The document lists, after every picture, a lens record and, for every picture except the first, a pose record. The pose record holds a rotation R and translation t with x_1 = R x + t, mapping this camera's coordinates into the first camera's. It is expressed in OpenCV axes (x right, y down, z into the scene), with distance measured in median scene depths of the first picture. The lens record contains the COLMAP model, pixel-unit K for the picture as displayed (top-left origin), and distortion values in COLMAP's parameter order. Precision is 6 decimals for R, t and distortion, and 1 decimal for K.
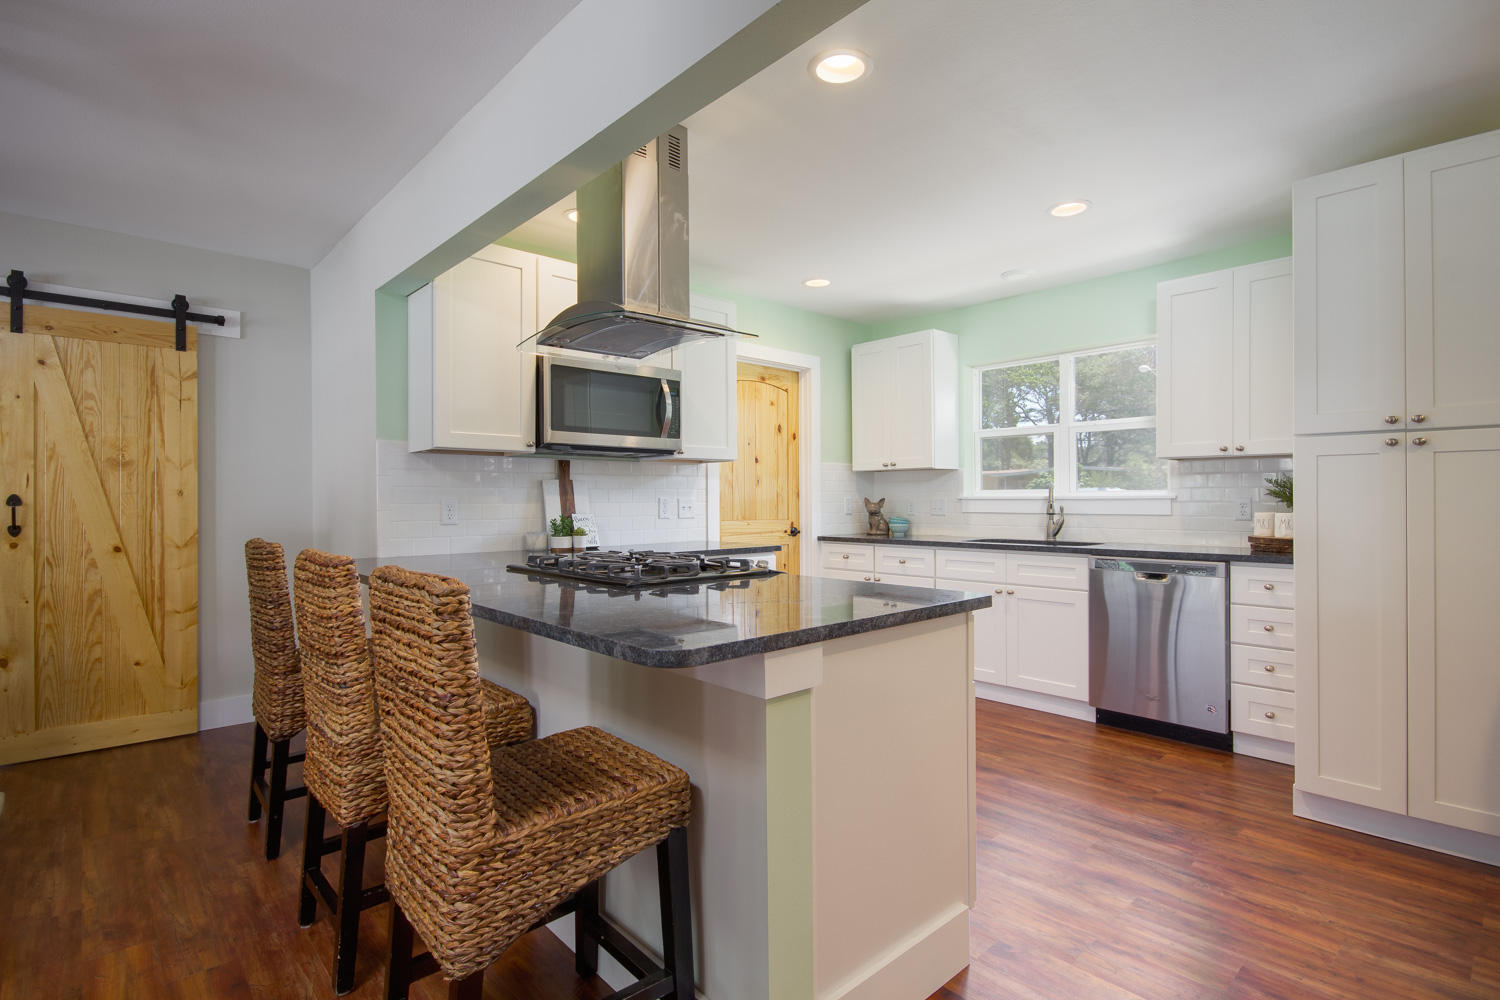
lens RADIAL K [[719.0, 0, 756.7], [0, 719.0, 500.5], [0, 0, 1]] dist [0.006703, -0.002349]
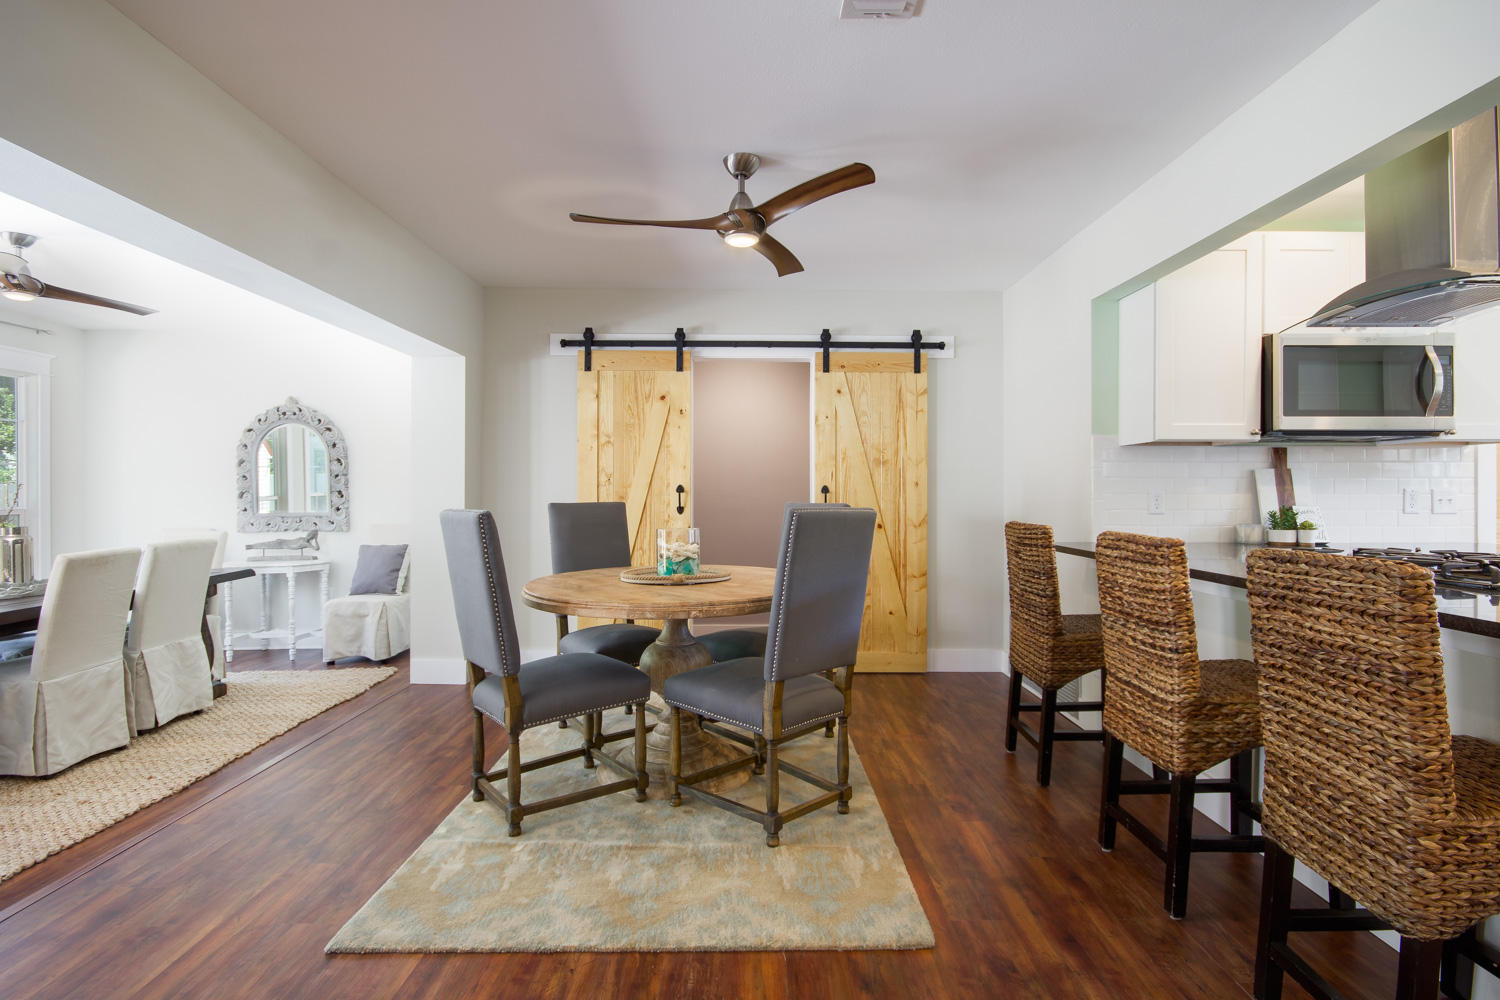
lens RADIAL K [[726.7, 0, 746.2], [0, 726.7, 489.8], [0, 0, 1]] dist [-0.000840, -0.004040]
pose [[0.728876, 0.003183, -0.684639, -0.133076], [-0.004436, 0.999990, -0.000074, 0.001136], [0.684632, 0.003090, 0.728883, -0.148381]]
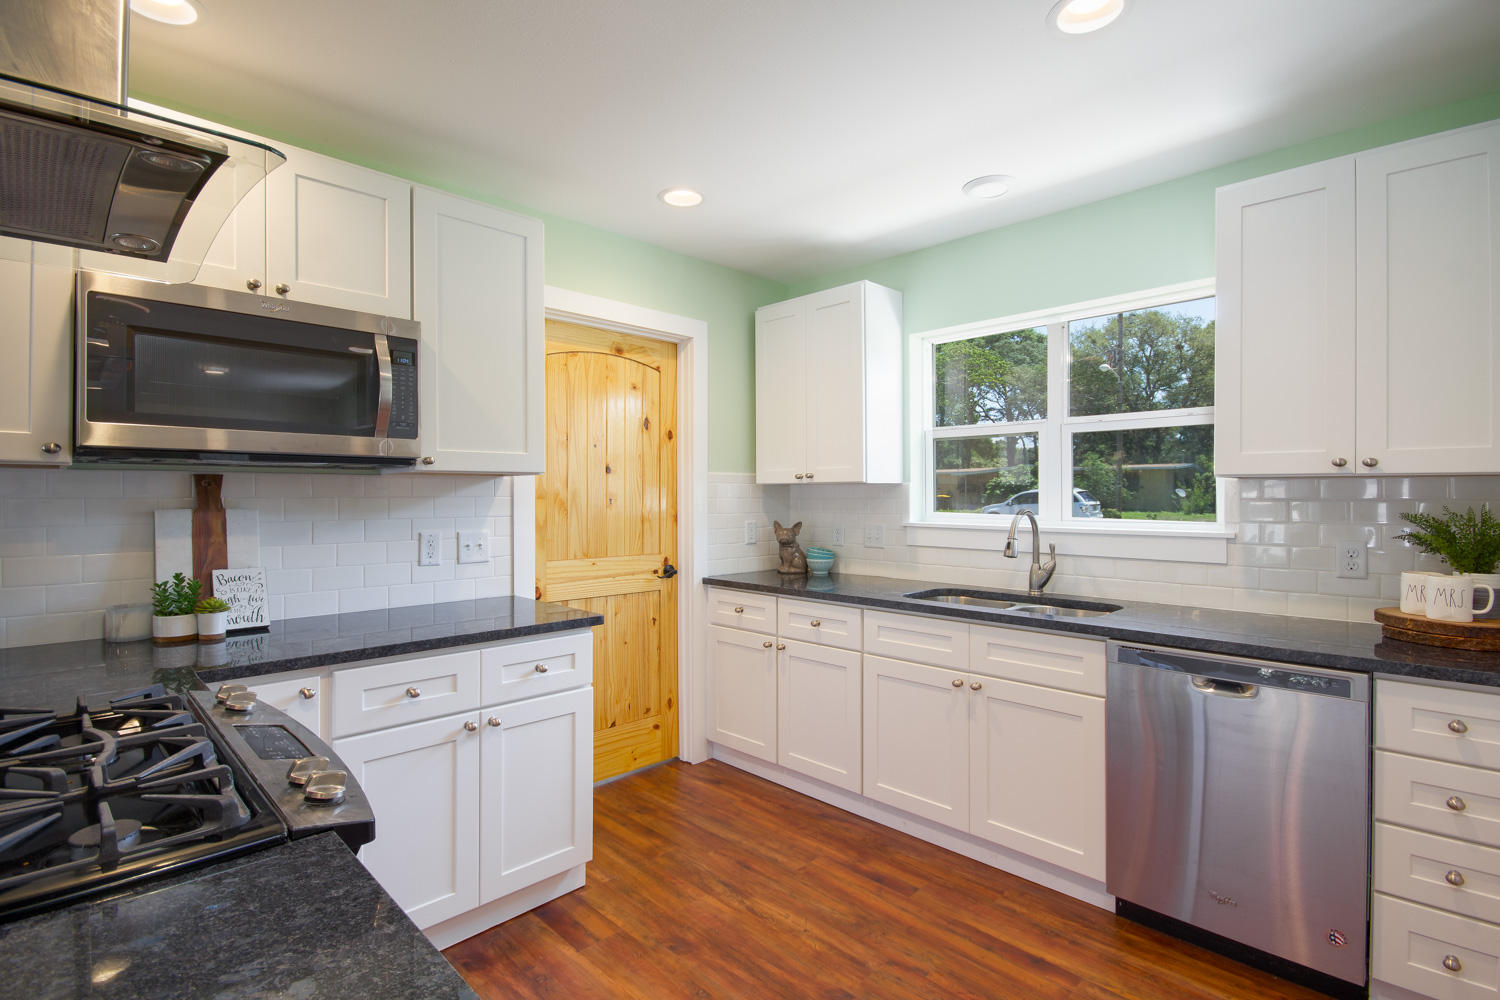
lens RADIAL K [[719.0, 0, 756.3], [0, 719.0, 496.3], [0, 0, 1]] dist [0.006703, -0.002349]
pose [[0.998777, 0.003114, 0.049351, 0.142165], [-0.003048, 0.999994, -0.001406, -0.040431], [-0.049355, 0.001254, 0.998781, 0.419701]]
